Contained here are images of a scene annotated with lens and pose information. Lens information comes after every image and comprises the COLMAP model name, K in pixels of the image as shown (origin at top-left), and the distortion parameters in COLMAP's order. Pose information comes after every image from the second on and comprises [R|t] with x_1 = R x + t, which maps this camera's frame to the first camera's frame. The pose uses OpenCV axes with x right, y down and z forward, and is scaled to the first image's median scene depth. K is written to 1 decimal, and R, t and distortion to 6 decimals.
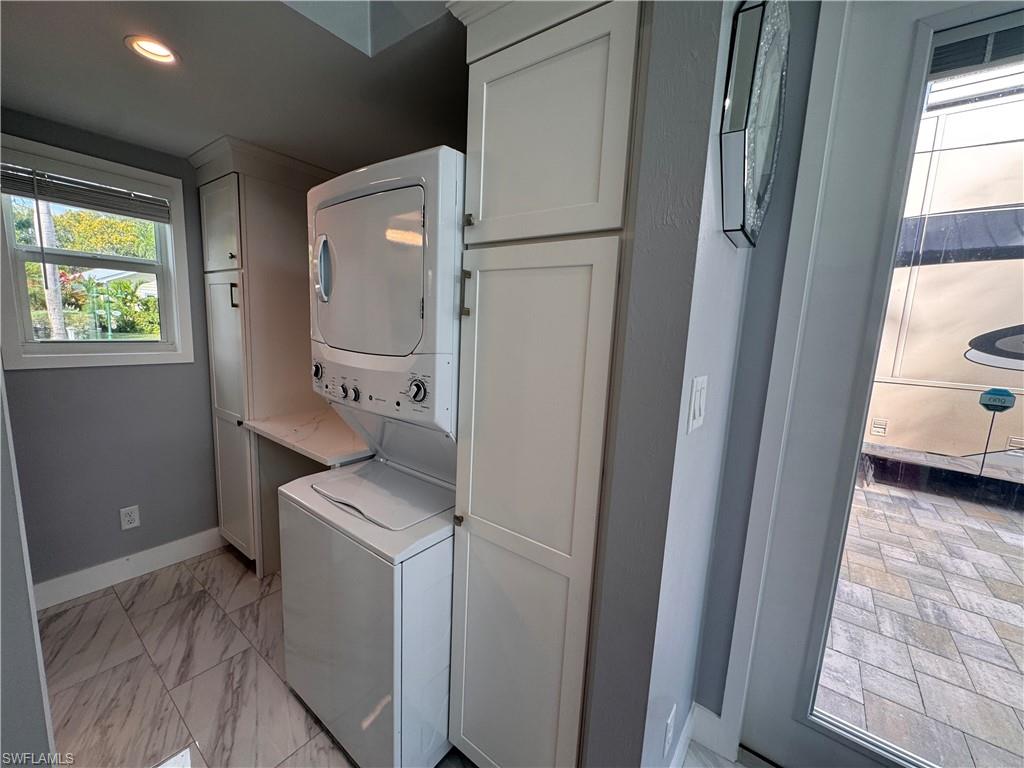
lens RADIAL K [[408.0, 0, 509.7], [0, 408.0, 384.5], [0, 0, 1]] dist [-0.001798, -0.000125]
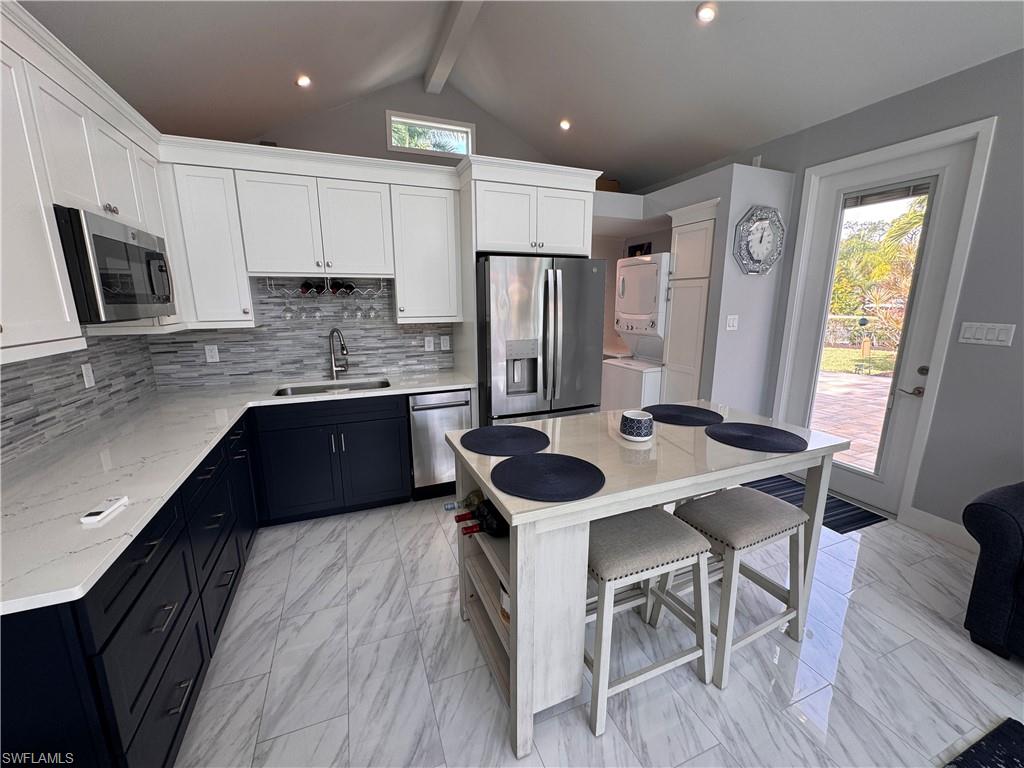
lens RADIAL K [[408.7, 0, 509.5], [0, 408.7, 384.0], [0, 0, 1]] dist [-0.001889, -0.000189]
pose [[0.851560, 0.058248, -0.521012, 0.550756], [-0.033552, 0.997826, 0.056718, 0.354528], [0.523183, -0.030818, 0.851663, -2.484120]]
